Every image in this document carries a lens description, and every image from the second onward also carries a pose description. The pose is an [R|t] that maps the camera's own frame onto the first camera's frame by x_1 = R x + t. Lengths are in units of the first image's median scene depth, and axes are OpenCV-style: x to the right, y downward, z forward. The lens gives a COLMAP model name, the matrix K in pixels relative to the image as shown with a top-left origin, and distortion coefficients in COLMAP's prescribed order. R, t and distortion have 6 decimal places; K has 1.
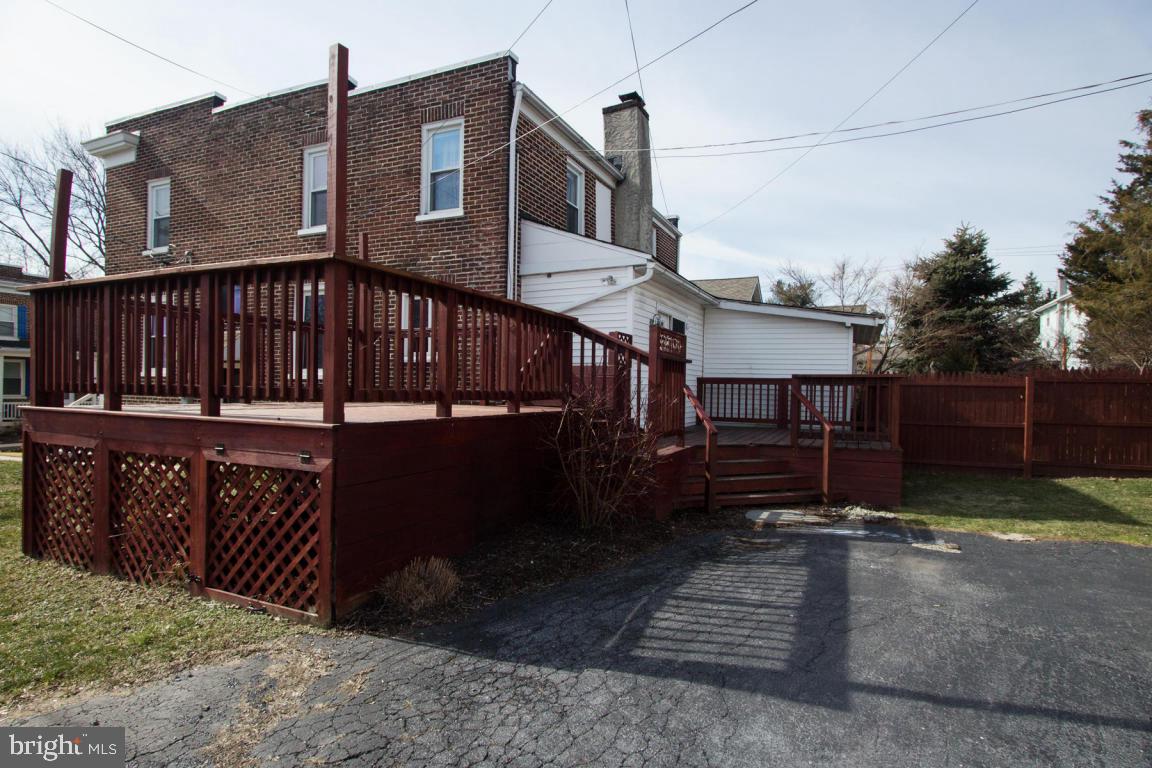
lens RADIAL K [[548.2, 0, 575.6], [0, 548.2, 412.4], [0, 0, 1]] dist [-0.013556, 0.001011]
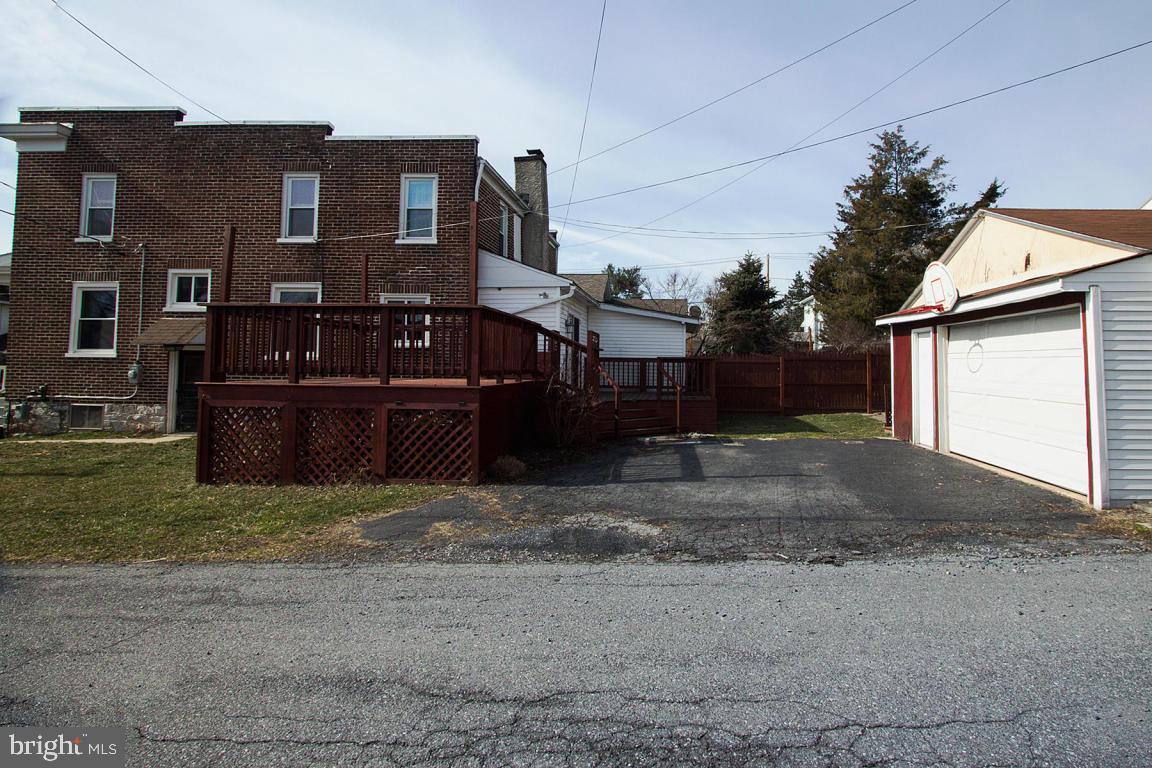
lens RADIAL K [[564.7, 0, 574.2], [0, 564.7, 389.3], [0, 0, 1]] dist [0.001976, 0.000358]
pose [[0.954196, -0.021195, 0.298432, -0.294968], [0.020048, 0.999775, 0.006906, 0.009602], [-0.298511, -0.000607, 0.954406, -0.462456]]
